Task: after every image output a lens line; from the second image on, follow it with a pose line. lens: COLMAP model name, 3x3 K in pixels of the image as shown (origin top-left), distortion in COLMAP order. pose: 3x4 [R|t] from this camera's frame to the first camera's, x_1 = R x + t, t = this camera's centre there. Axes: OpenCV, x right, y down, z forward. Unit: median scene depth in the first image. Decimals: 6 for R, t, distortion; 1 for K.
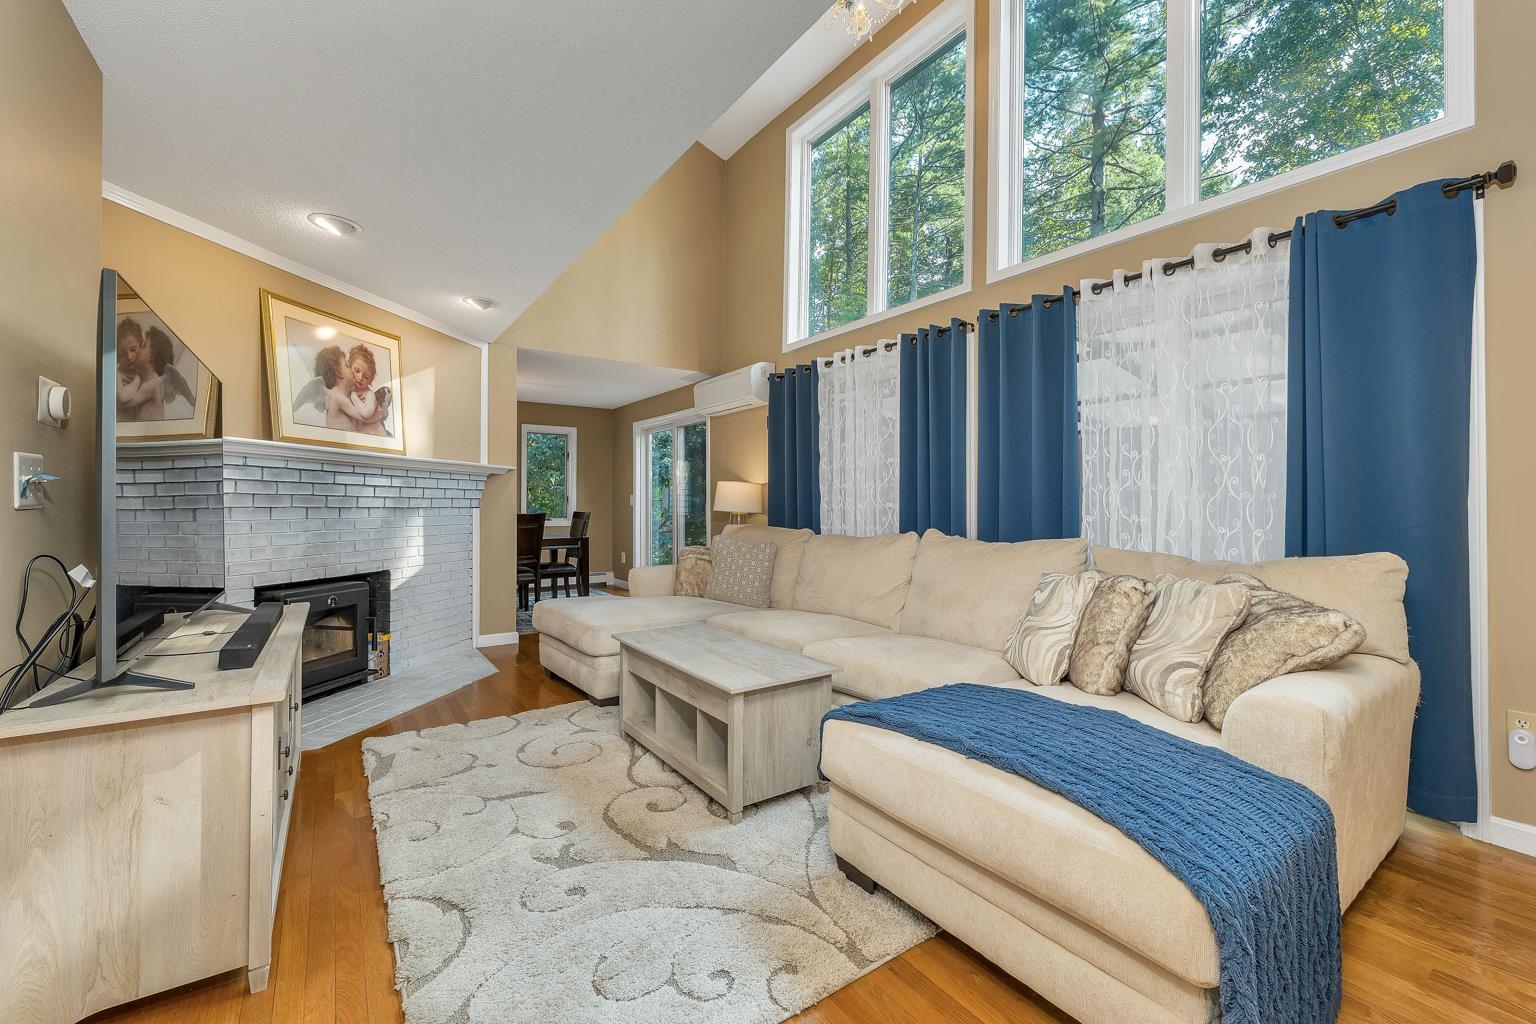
lens RADIAL K [[639.3, 0, 765.3], [0, 639.3, 507.8], [0, 0, 1]] dist [-0.000857, -0.000145]
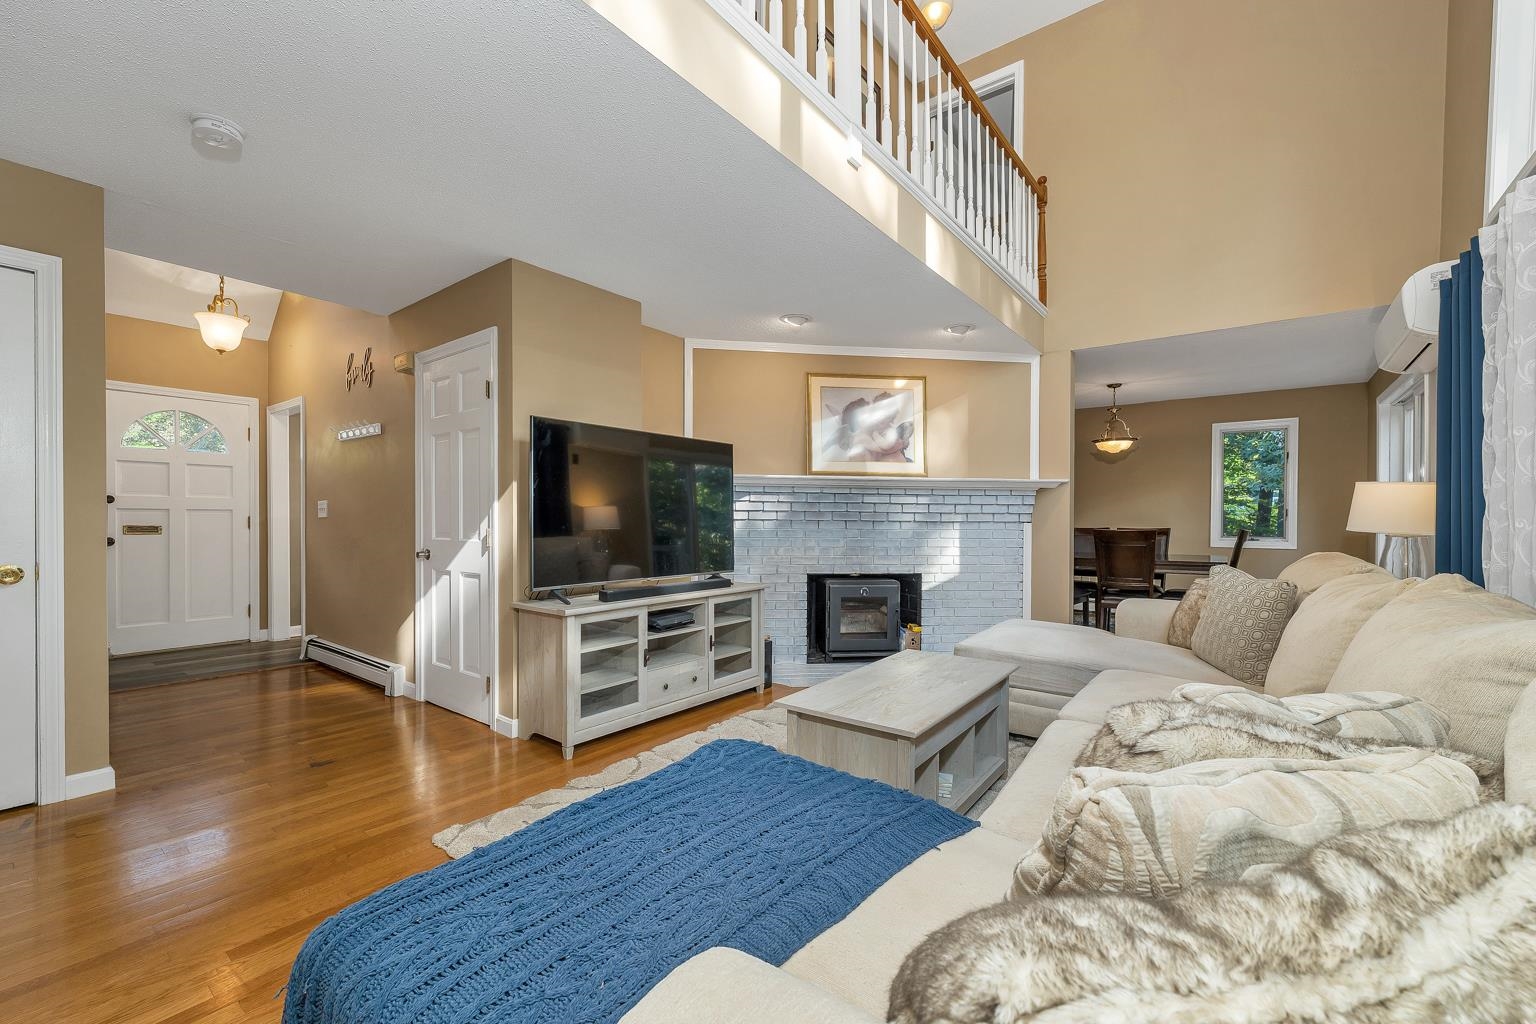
lens RADIAL K [[627.7, 0, 764.8], [0, 627.7, 527.4], [0, 0, 1]] dist [-0.000029, -0.000013]
pose [[0.305016, 0.013272, -0.952255, 0.446951], [-0.009114, 0.999898, 0.011016, 0.000444], [0.952304, 0.005318, 0.305105, 0.367096]]
